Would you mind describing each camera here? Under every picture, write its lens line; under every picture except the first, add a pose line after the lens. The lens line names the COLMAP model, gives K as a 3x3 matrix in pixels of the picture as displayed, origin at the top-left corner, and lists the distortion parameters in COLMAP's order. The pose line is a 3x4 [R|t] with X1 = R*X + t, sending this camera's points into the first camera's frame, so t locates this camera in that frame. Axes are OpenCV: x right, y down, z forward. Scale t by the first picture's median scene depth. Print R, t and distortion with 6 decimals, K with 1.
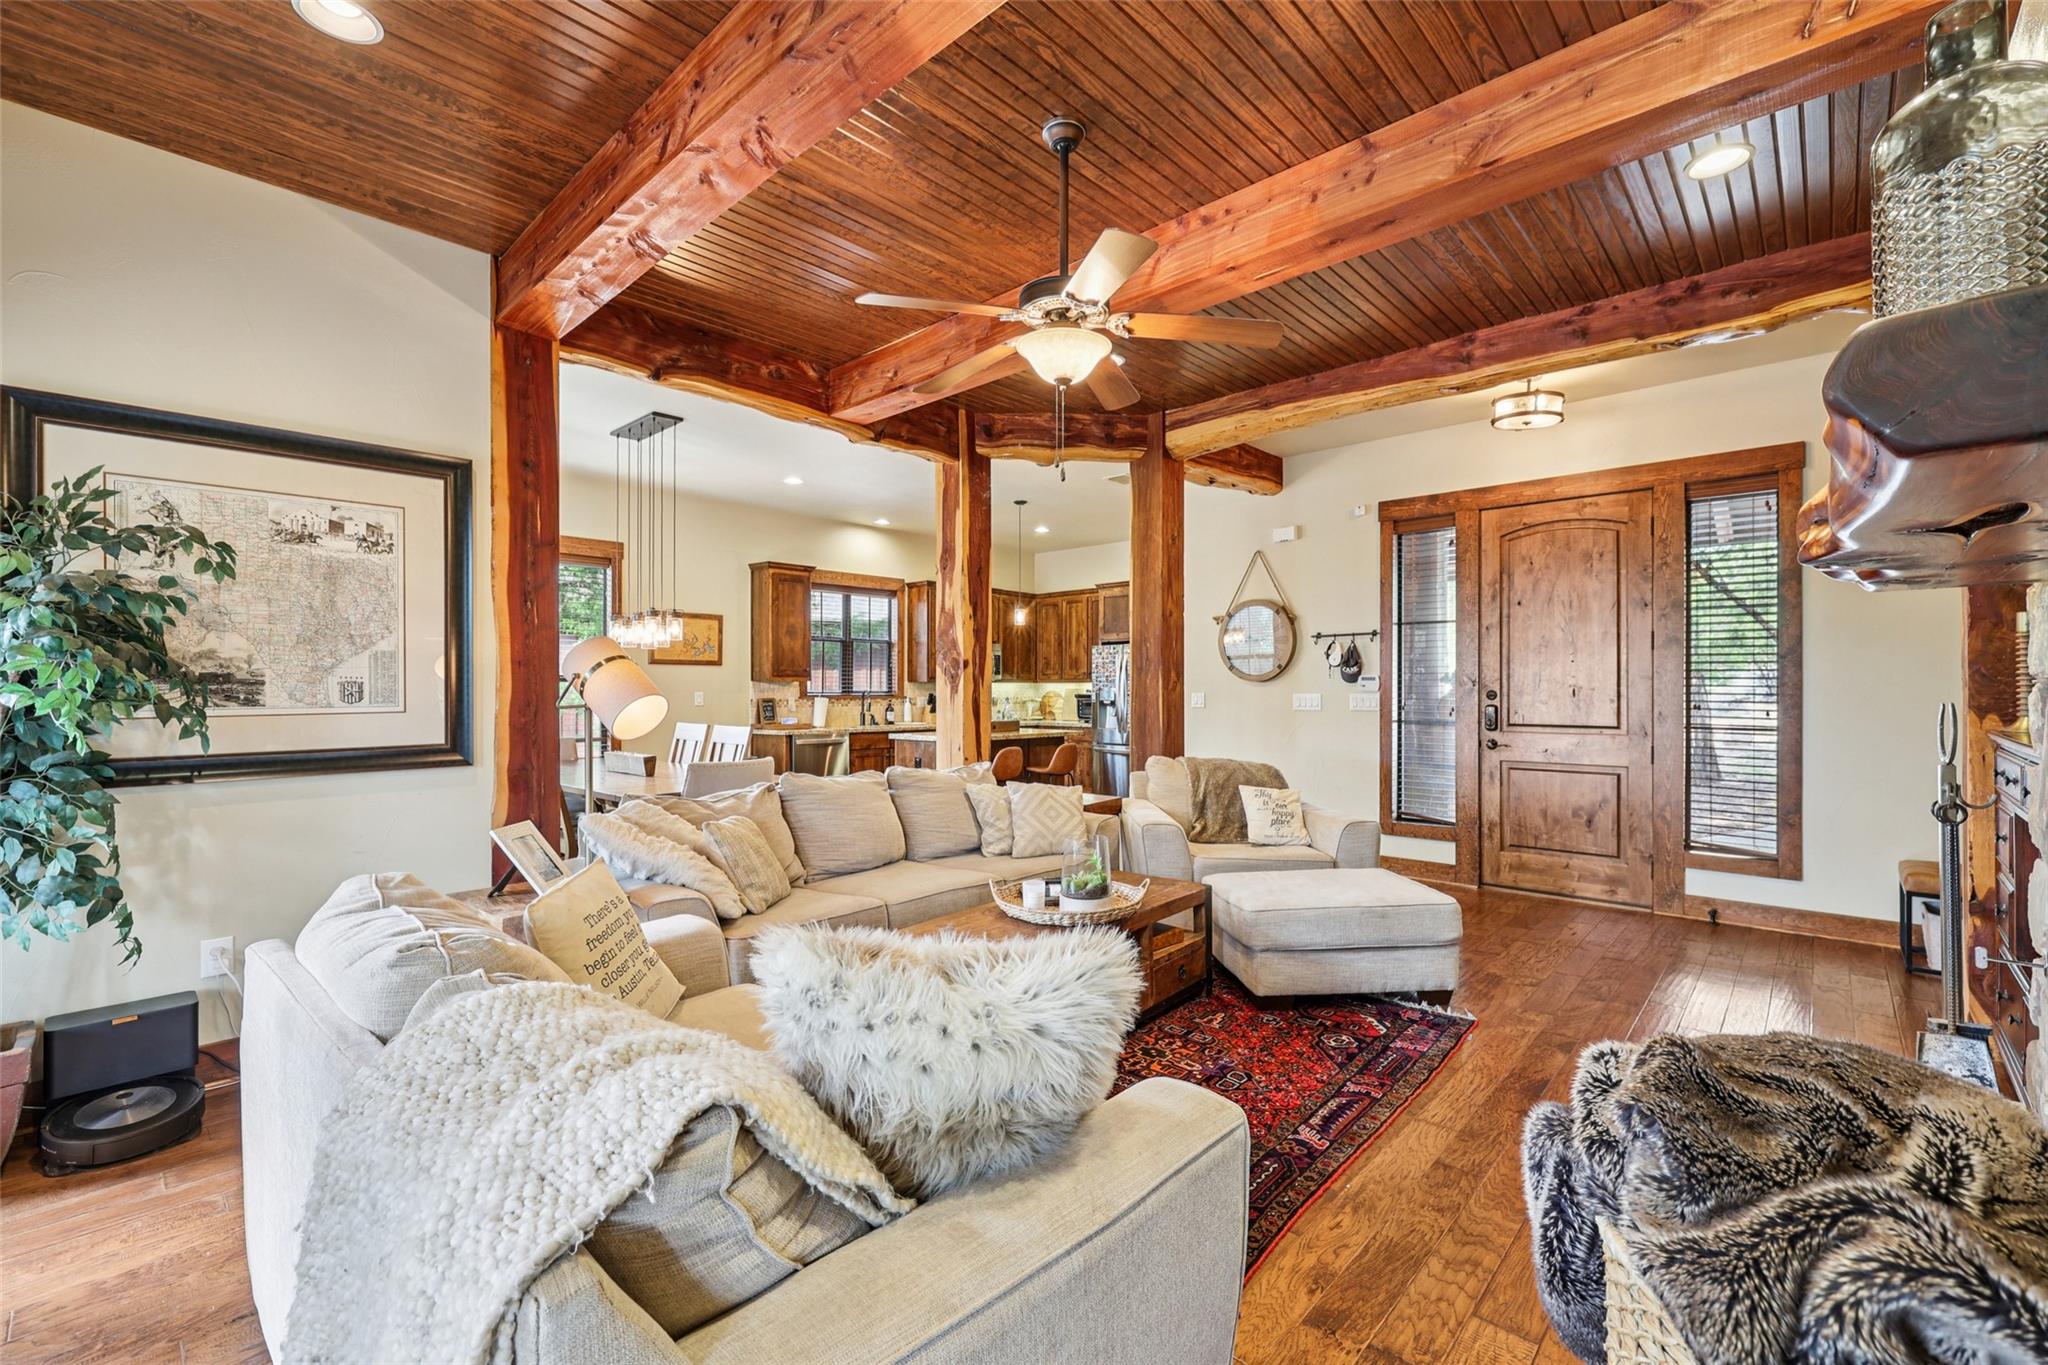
lens RADIAL K [[859.2, 0, 1024.8], [0, 859.2, 679.2], [0, 0, 1]] dist [0.001686, 0.000068]
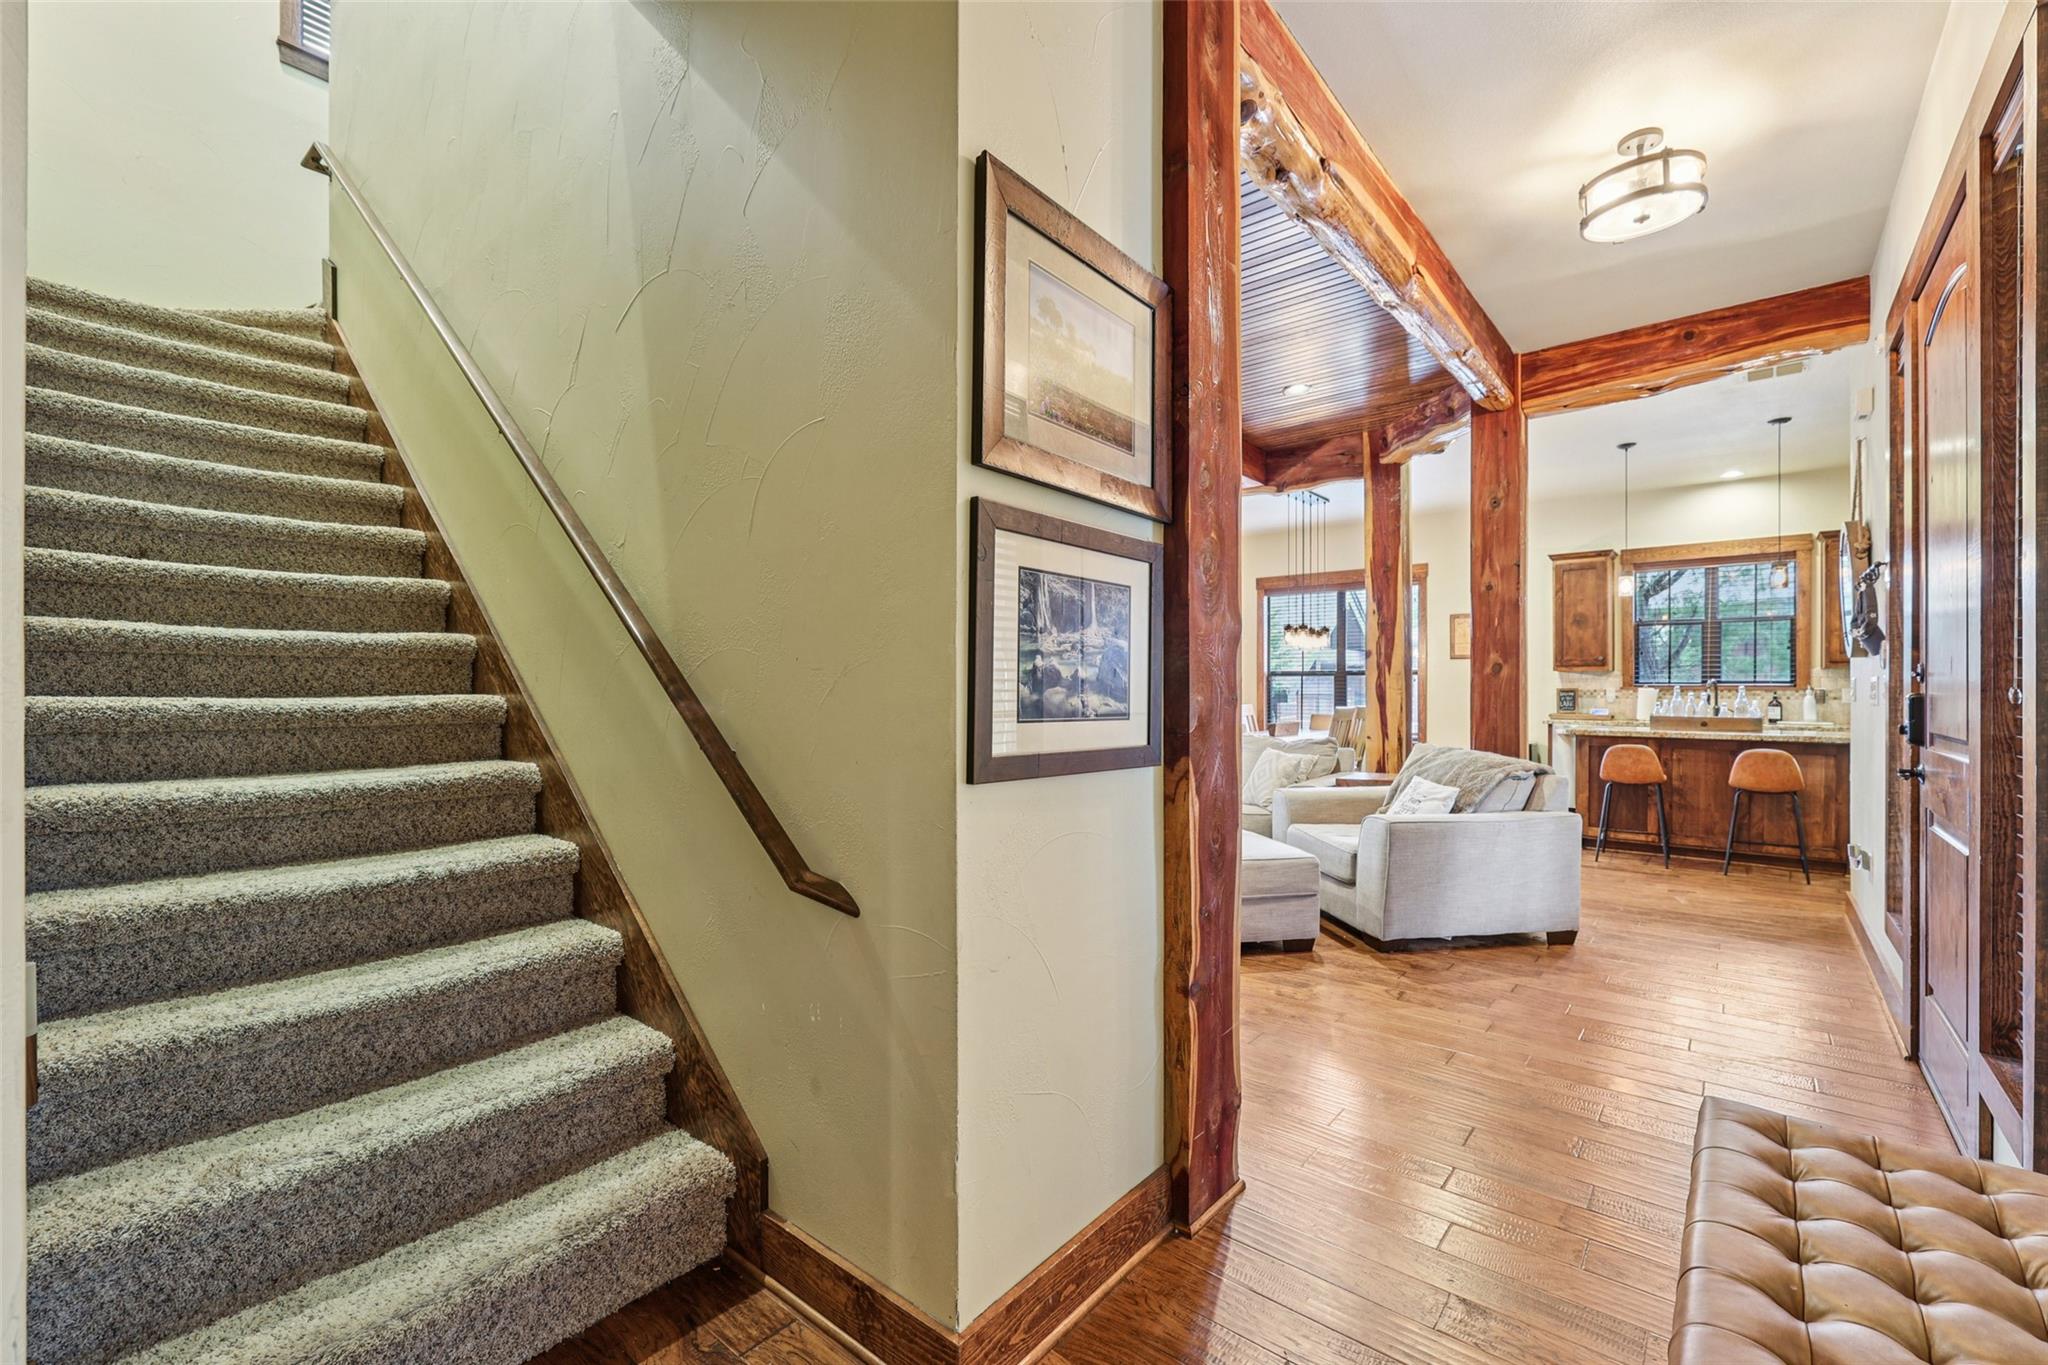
lens RADIAL K [[854.2, 0, 1024.0], [0, 854.2, 682.5], [0, 0, 1]] dist [-0.001244, -0.000088]
pose [[0.058420, -0.004058, -0.998284, 0.594813], [0.011391, 0.999929, -0.003398, 0.010271], [0.998227, -0.011173, 0.058462, 0.272585]]
